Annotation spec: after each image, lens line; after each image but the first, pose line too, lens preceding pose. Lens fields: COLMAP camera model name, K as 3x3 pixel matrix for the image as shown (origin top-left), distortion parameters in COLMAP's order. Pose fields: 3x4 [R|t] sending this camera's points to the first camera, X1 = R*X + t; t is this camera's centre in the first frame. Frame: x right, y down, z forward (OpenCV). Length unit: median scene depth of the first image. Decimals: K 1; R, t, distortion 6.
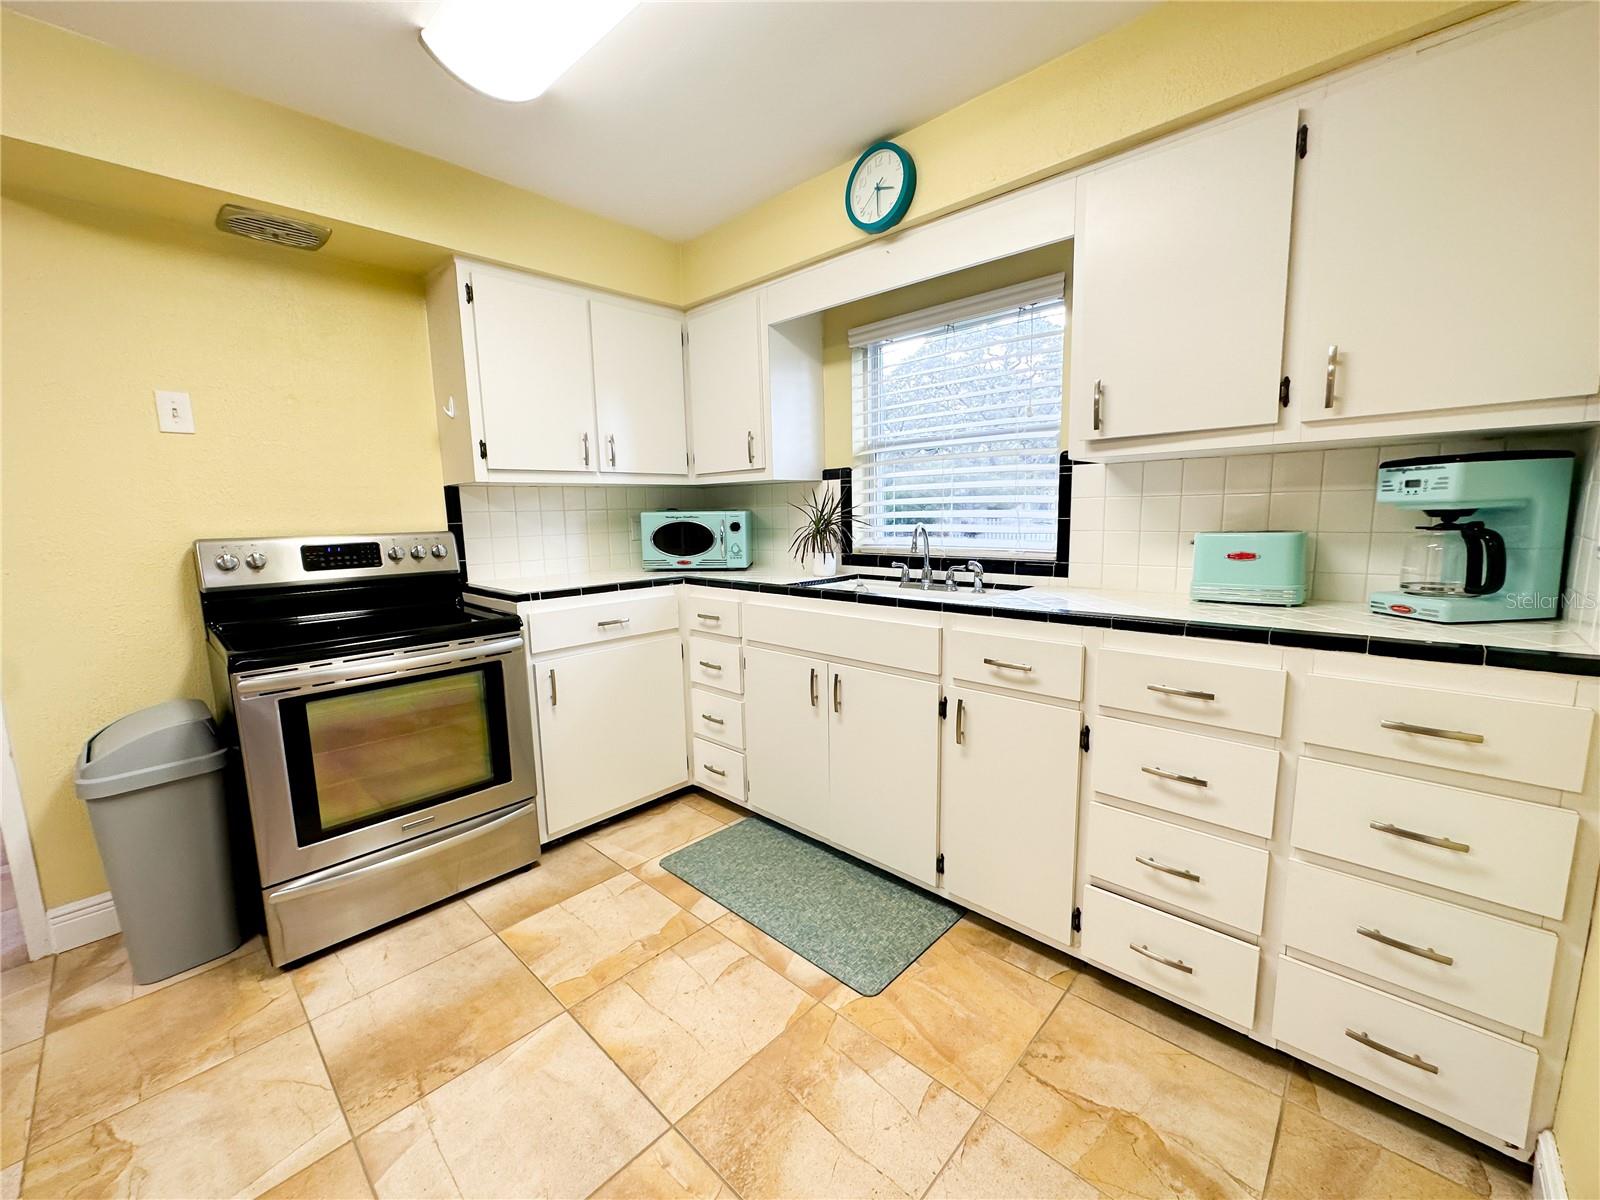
lens RADIAL K [[639.5, 0, 791.0], [0, 639.5, 598.8], [0, 0, 1]] dist [-0.002742, 0.000248]
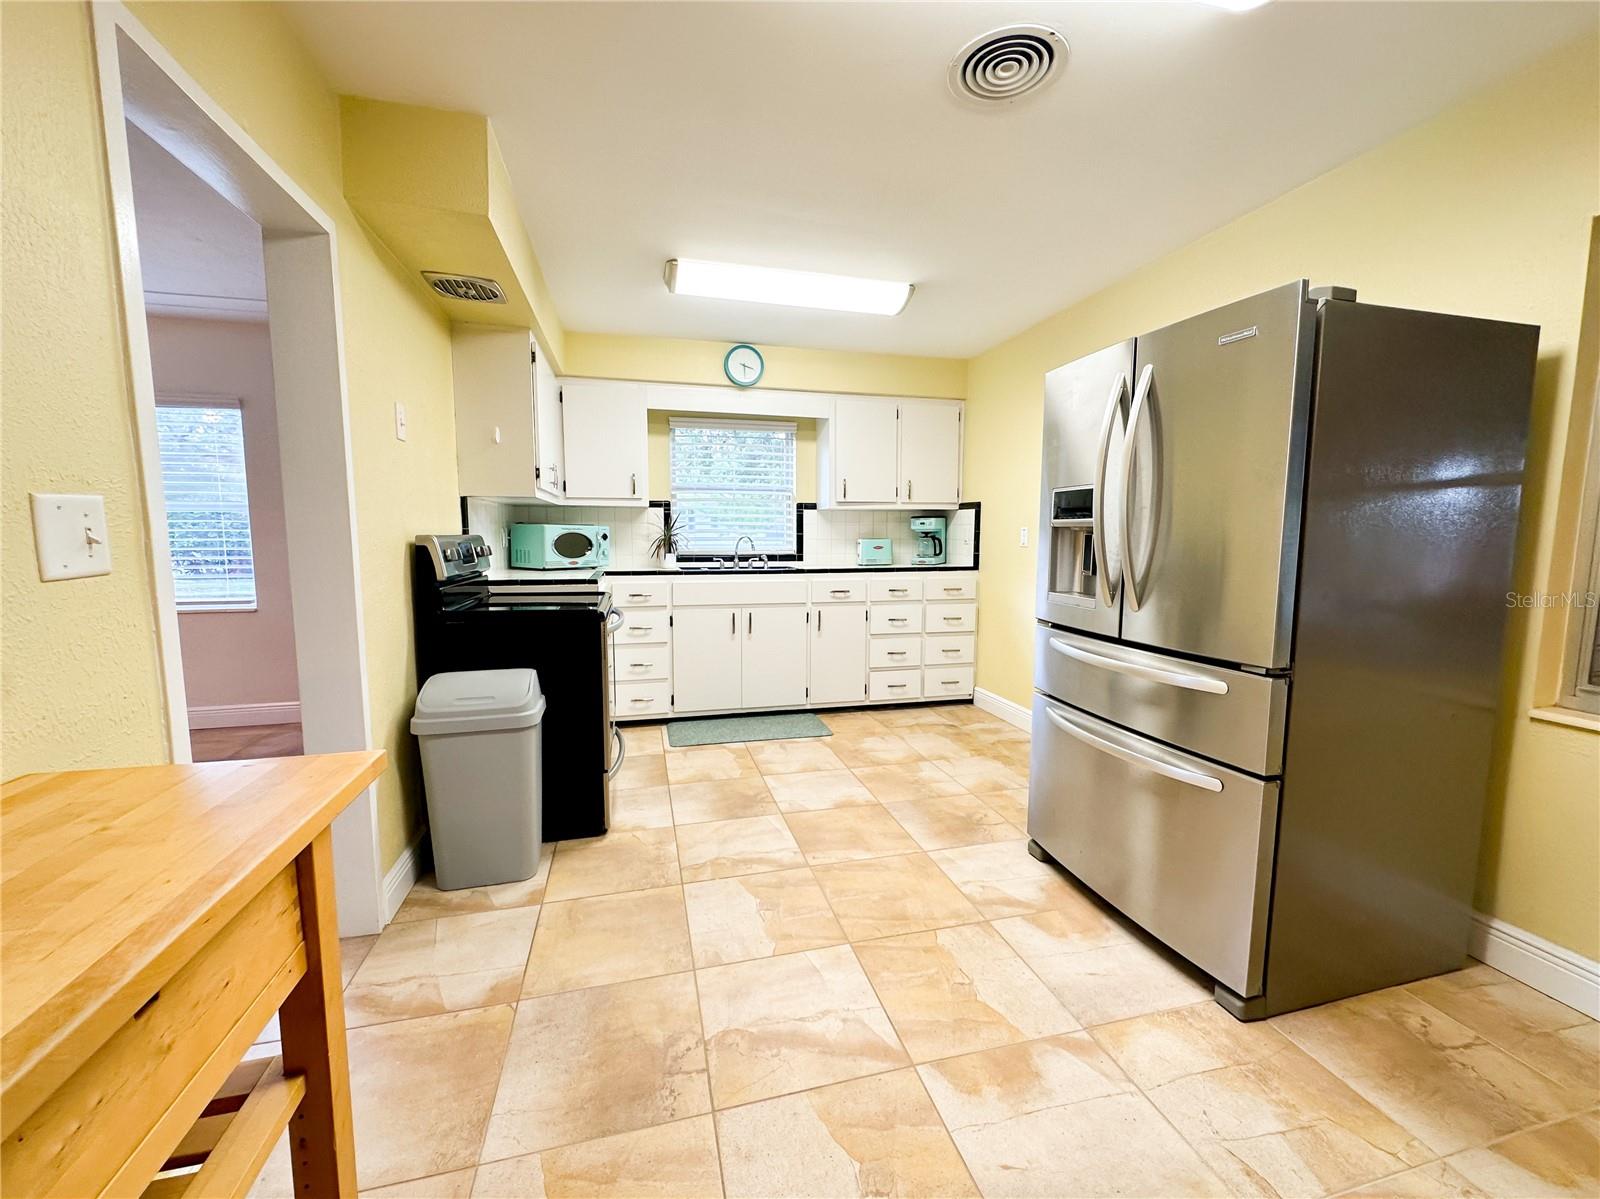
lens RADIAL K [[639.5, 0, 808.3], [0, 639.5, 597.4], [0, 0, 1]] dist [-0.002742, 0.000248]
pose [[0.530250, -0.059958, 0.845719, -1.791772], [0.103661, 0.994597, 0.005519, 0.099499], [-0.841480, 0.084742, 0.533601, -0.198934]]
